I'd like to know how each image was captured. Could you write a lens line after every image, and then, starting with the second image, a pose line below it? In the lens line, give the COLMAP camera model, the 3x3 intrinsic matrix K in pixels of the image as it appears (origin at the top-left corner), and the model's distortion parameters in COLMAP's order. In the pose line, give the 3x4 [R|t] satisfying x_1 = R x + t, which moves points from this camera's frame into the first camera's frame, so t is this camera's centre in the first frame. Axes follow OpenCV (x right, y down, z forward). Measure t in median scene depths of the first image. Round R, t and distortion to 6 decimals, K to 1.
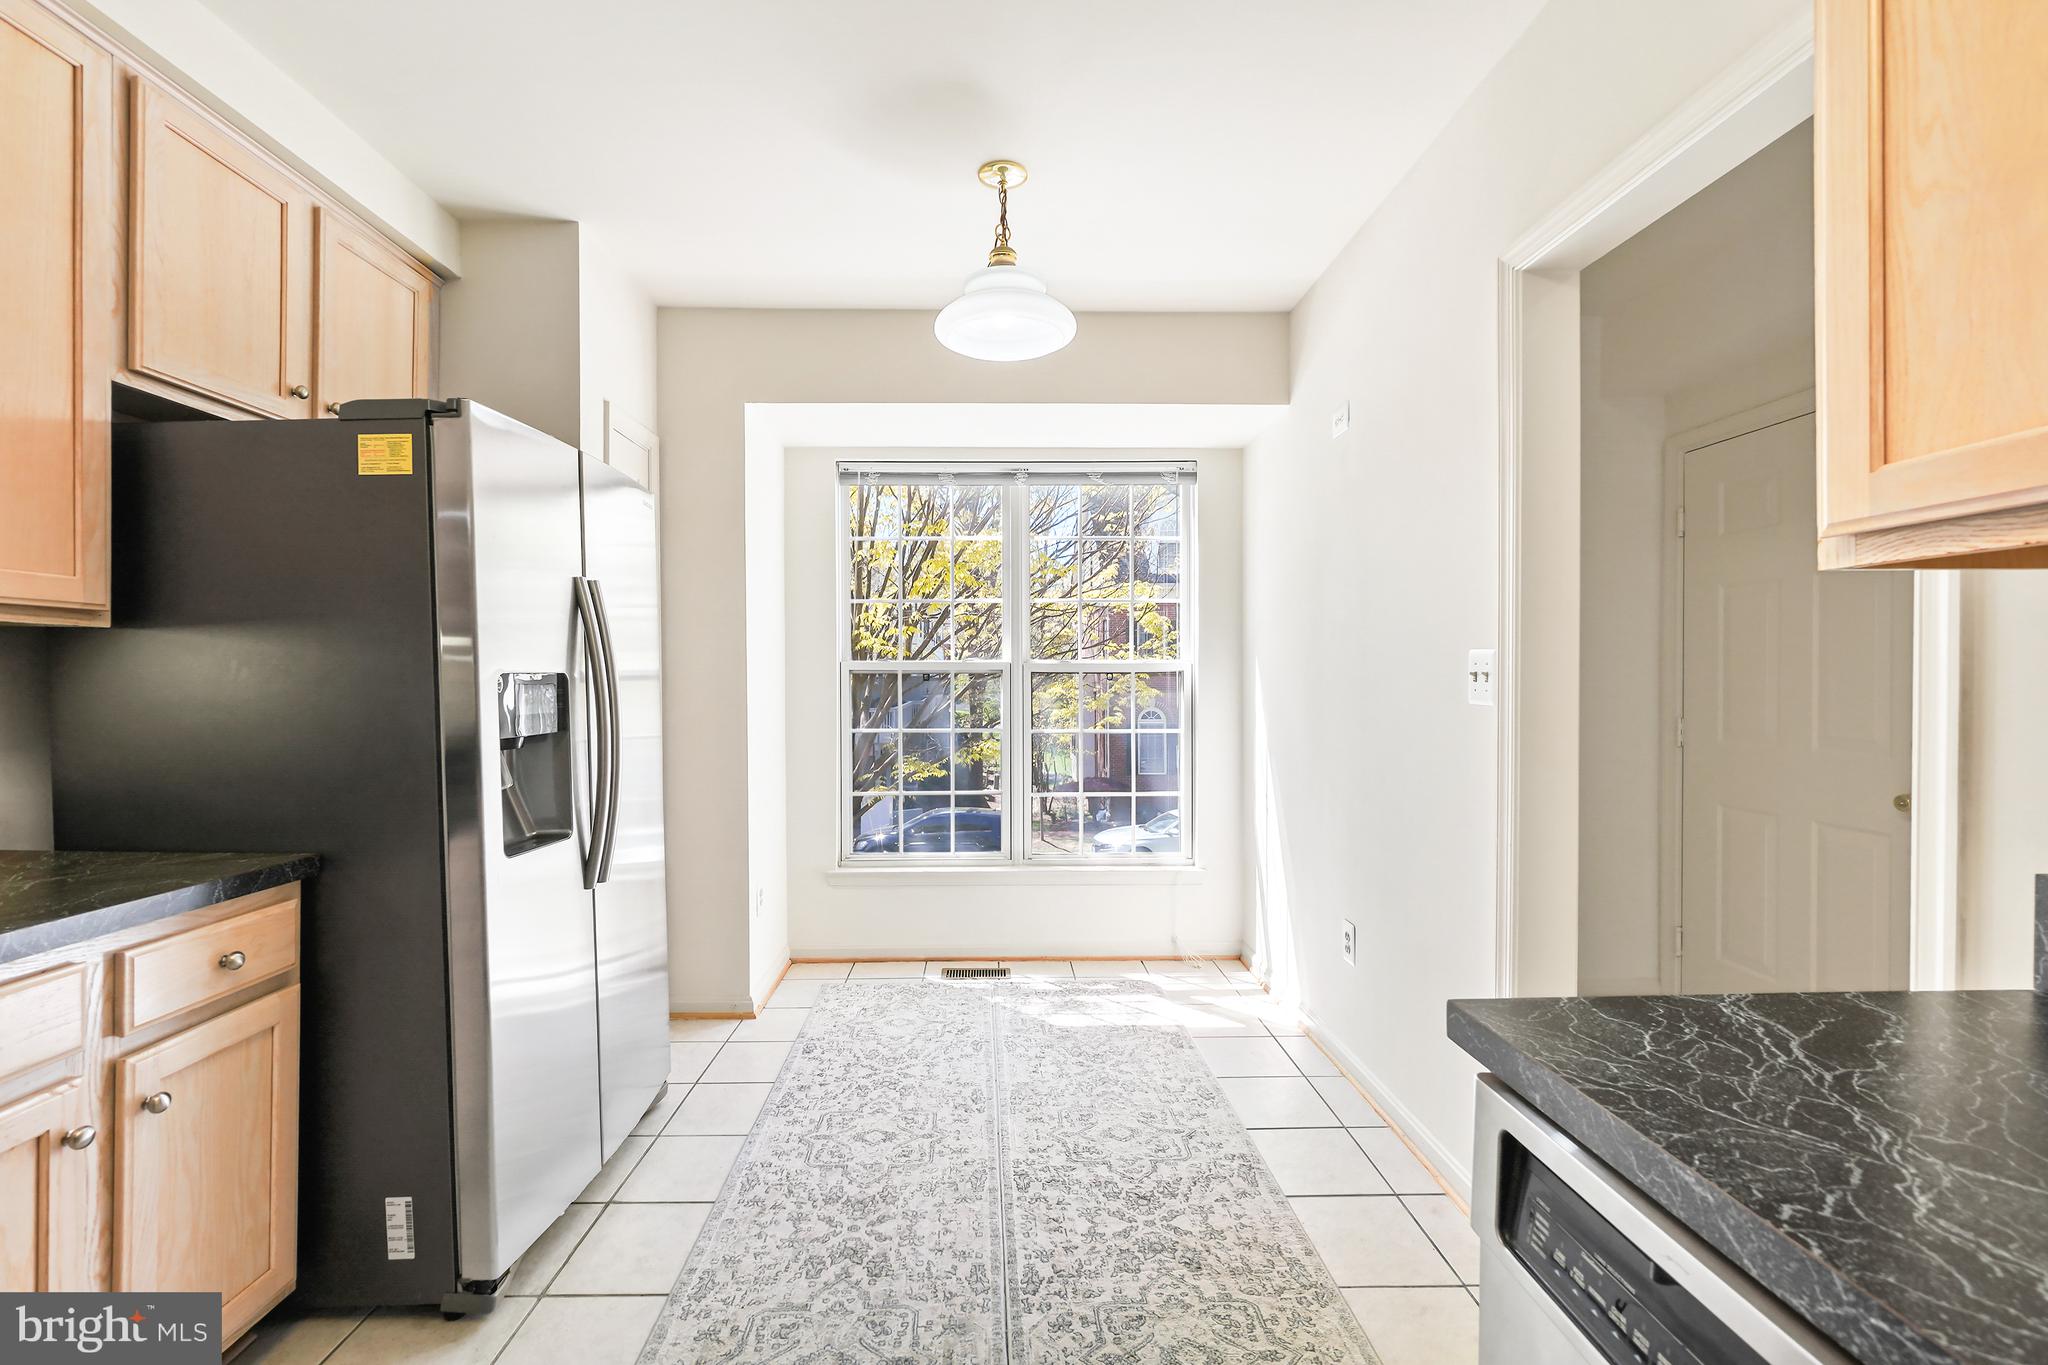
lens RADIAL K [[887.0, 0, 1003.7], [0, 887.0, 687.6], [0, 0, 1]] dist [-0.012006, 0.005521]
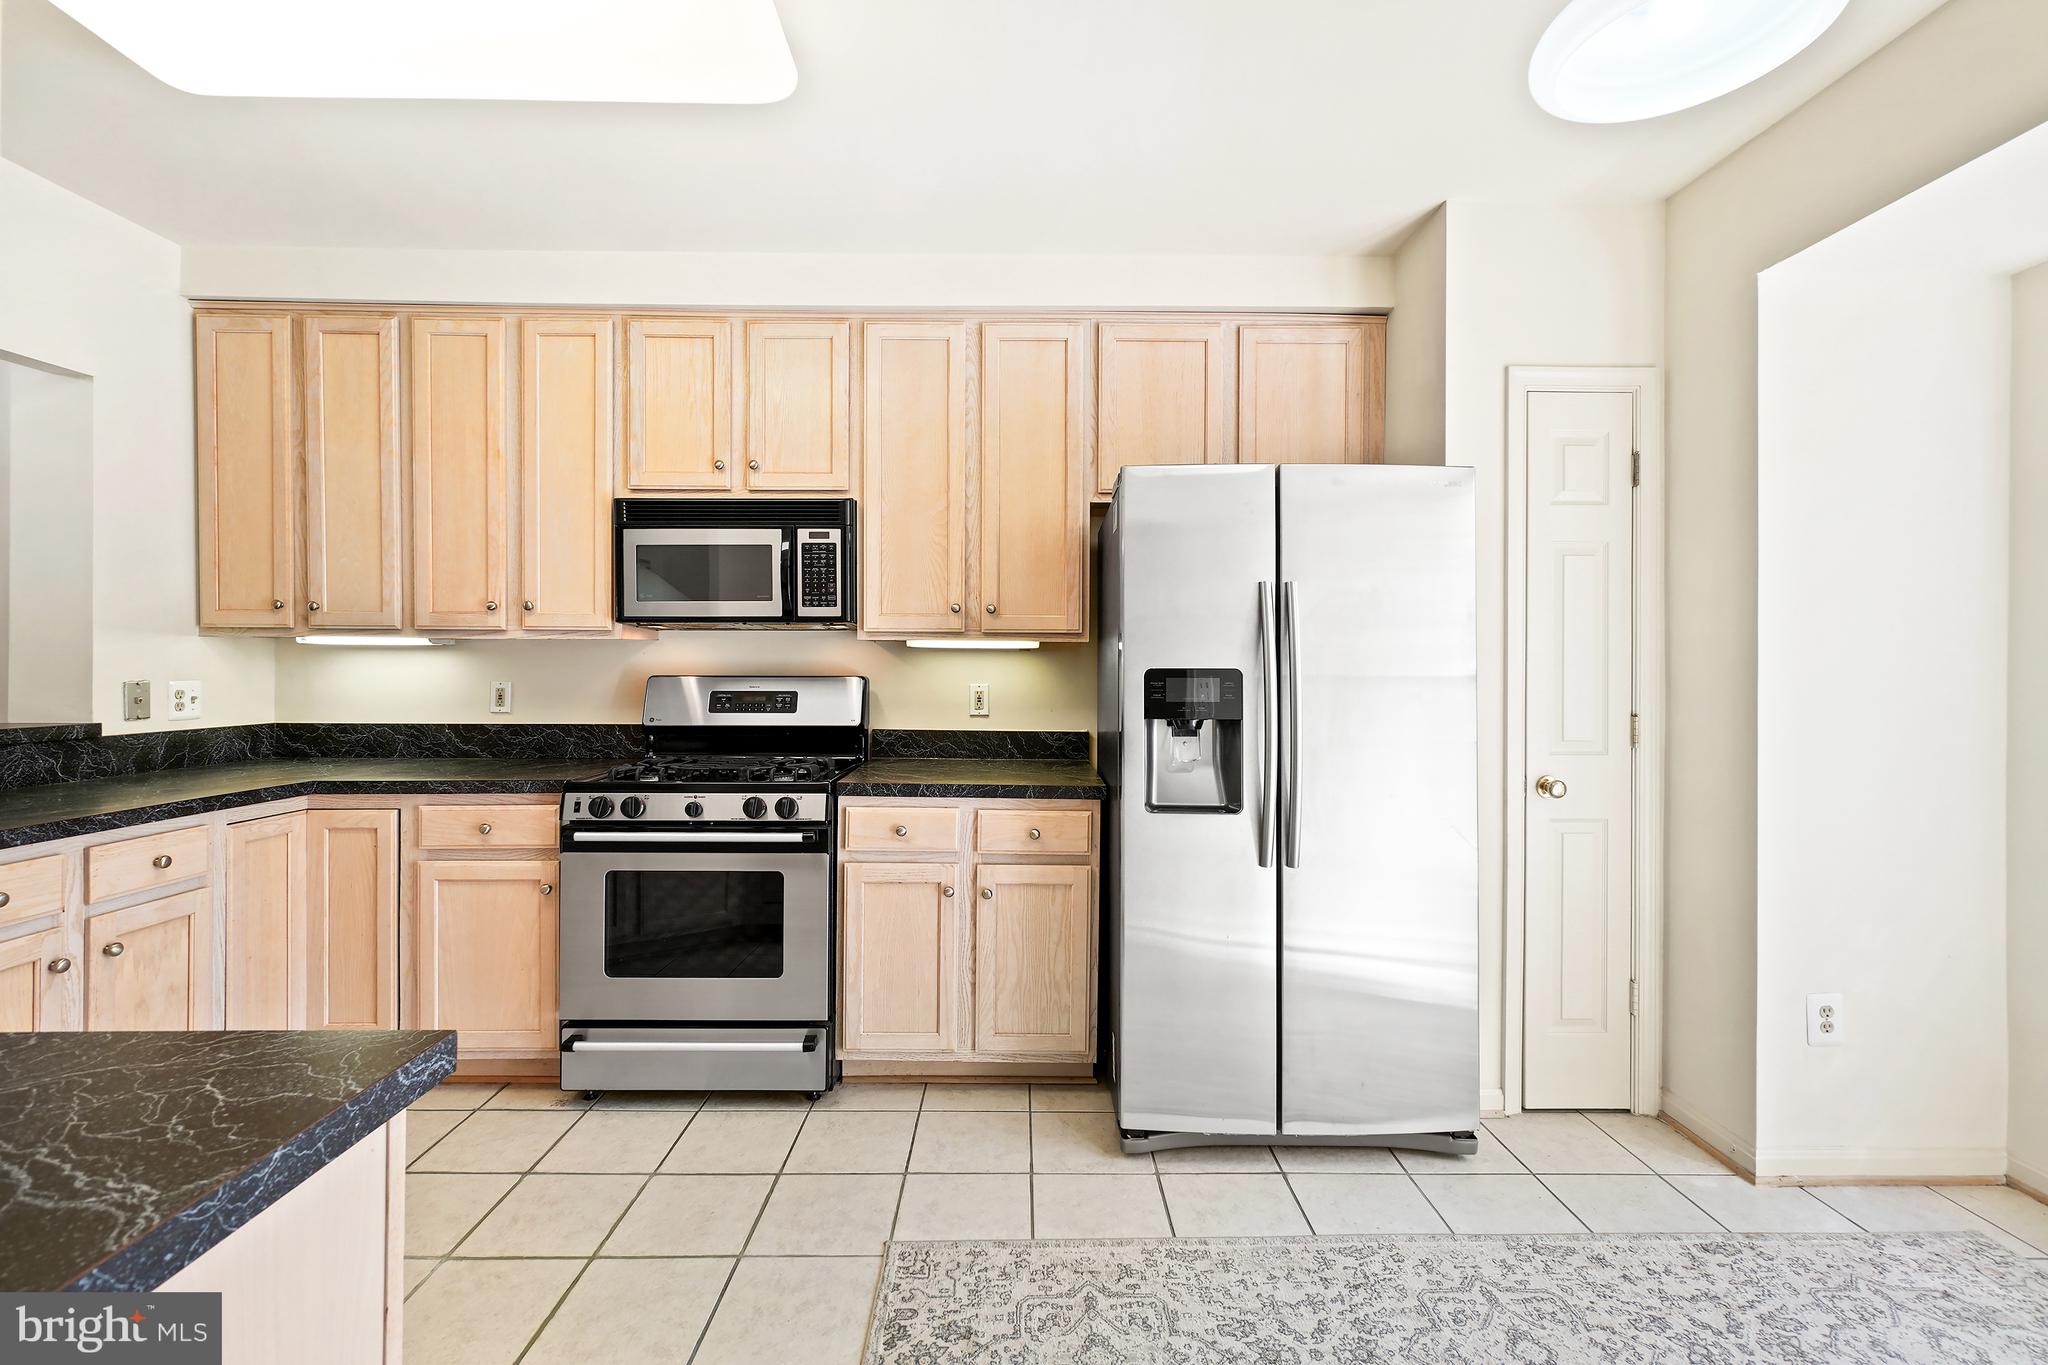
lens RADIAL K [[898.3, 0, 1029.0], [0, 898.3, 668.2], [0, 0, 1]] dist [-0.002314, 0.003459]
pose [[-0.001202, 0.003230, -0.999994, 0.552642], [-0.018344, 0.999826, 0.003252, -0.013171], [0.999831, 0.018347, -0.001143, 0.613966]]
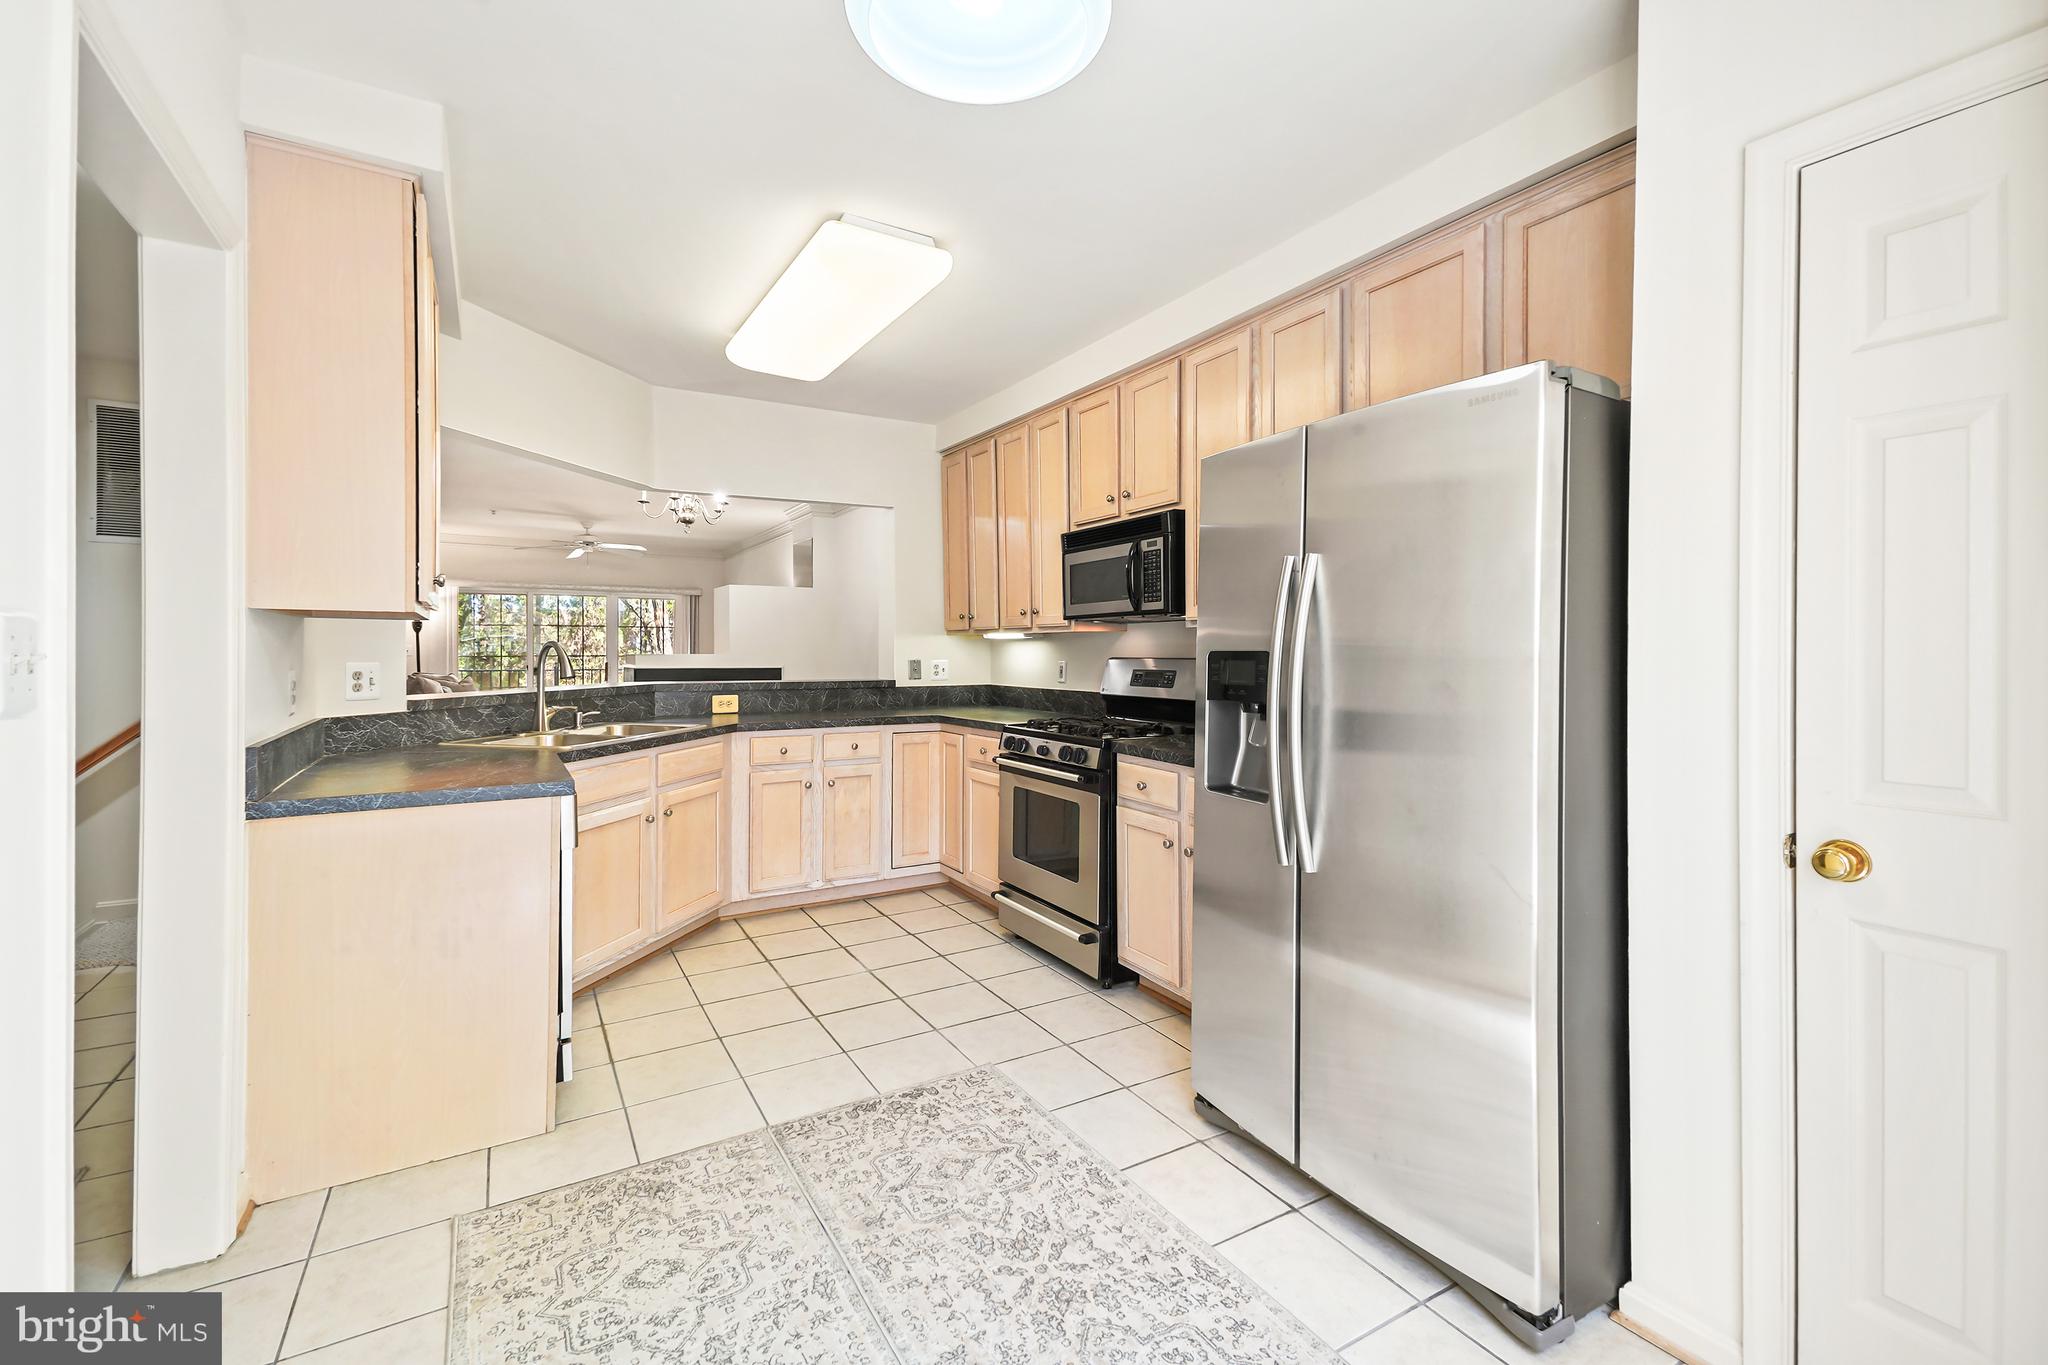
lens RADIAL K [[879.3, 0, 1025.1], [0, 879.3, 655.7], [0, 0, 1]] dist [0.031224, -0.000057]
pose [[-0.867742, 0.004717, -0.496993, 0.248406], [-0.005966, 0.999784, 0.019906, -0.025505], [0.496980, 0.020238, -0.867526, 1.494954]]
